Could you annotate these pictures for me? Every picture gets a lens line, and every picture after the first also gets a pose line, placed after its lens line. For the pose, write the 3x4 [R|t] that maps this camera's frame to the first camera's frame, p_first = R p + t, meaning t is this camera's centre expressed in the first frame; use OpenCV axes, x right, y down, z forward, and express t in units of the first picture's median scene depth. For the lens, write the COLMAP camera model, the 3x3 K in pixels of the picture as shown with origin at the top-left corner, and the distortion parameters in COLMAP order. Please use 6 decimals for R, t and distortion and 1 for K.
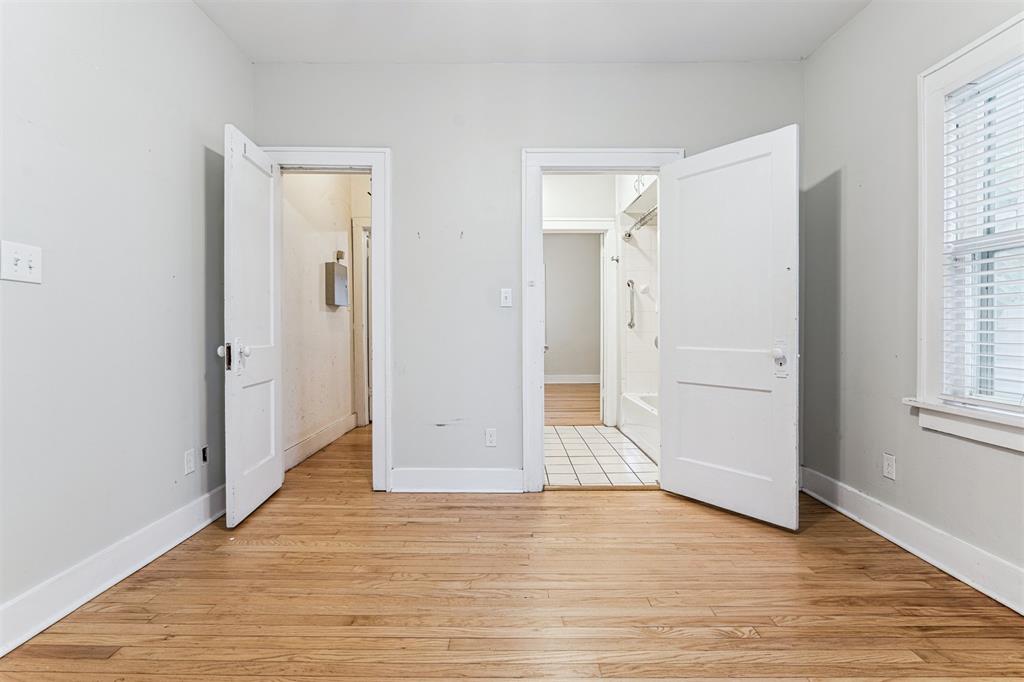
lens RADIAL K [[460.5, 0, 504.6], [0, 460.5, 328.9], [0, 0, 1]] dist [-0.001140, 0.000852]
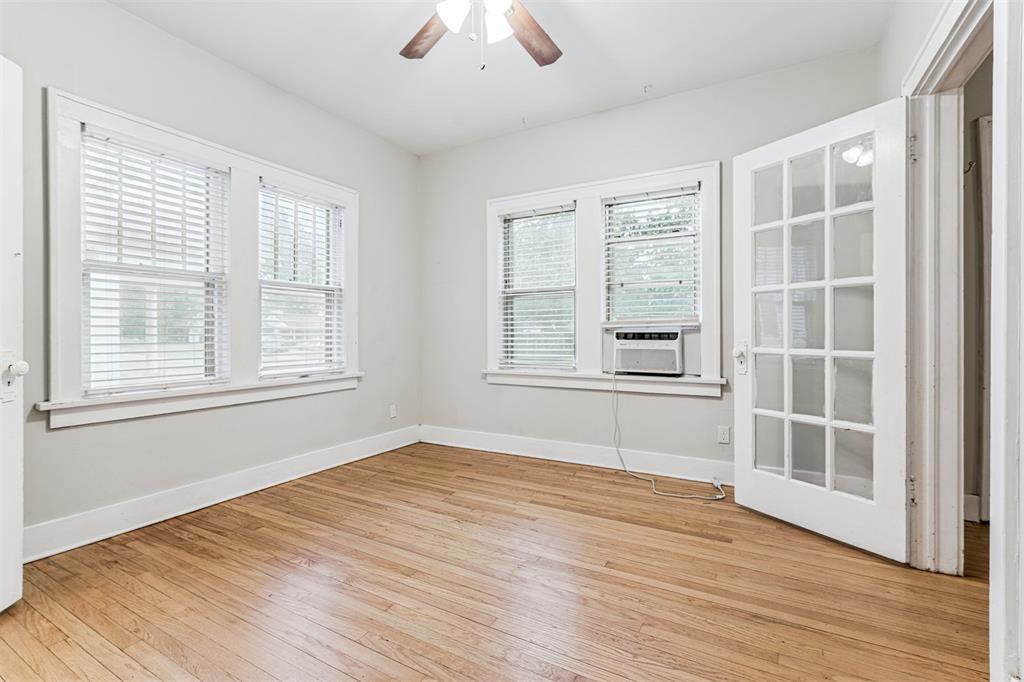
lens RADIAL K [[462.1, 0, 508.9], [0, 462.1, 336.4], [0, 0, 1]] dist [-0.001515, 0.000431]
pose [[-0.873252, -0.002677, 0.487261, -0.430204], [0.003954, 0.999913, 0.012580, -0.004910], [-0.487253, 0.012913, -0.873166, 1.212183]]
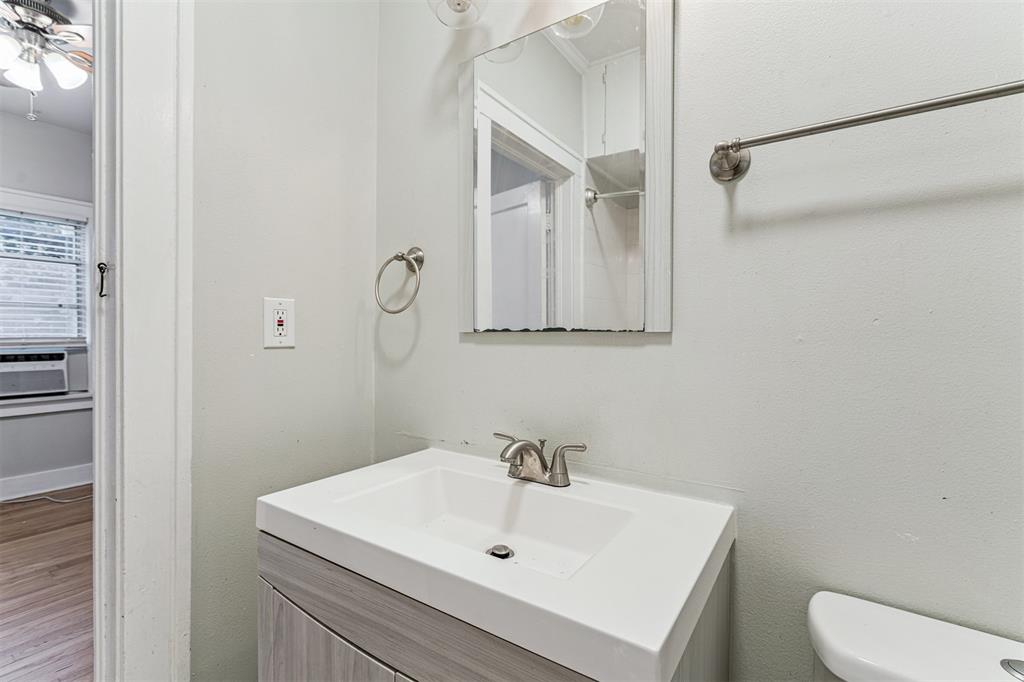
lens RADIAL K [[462.1, 0, 508.9], [0, 462.1, 336.4], [0, 0, 1]] dist [-0.001515, 0.000431]
pose [[-0.561488, 0.007404, -0.827452, 0.203899], [-0.002549, 0.999940, 0.010677, -0.068512], [0.827481, 0.008104, -0.561436, 1.753603]]
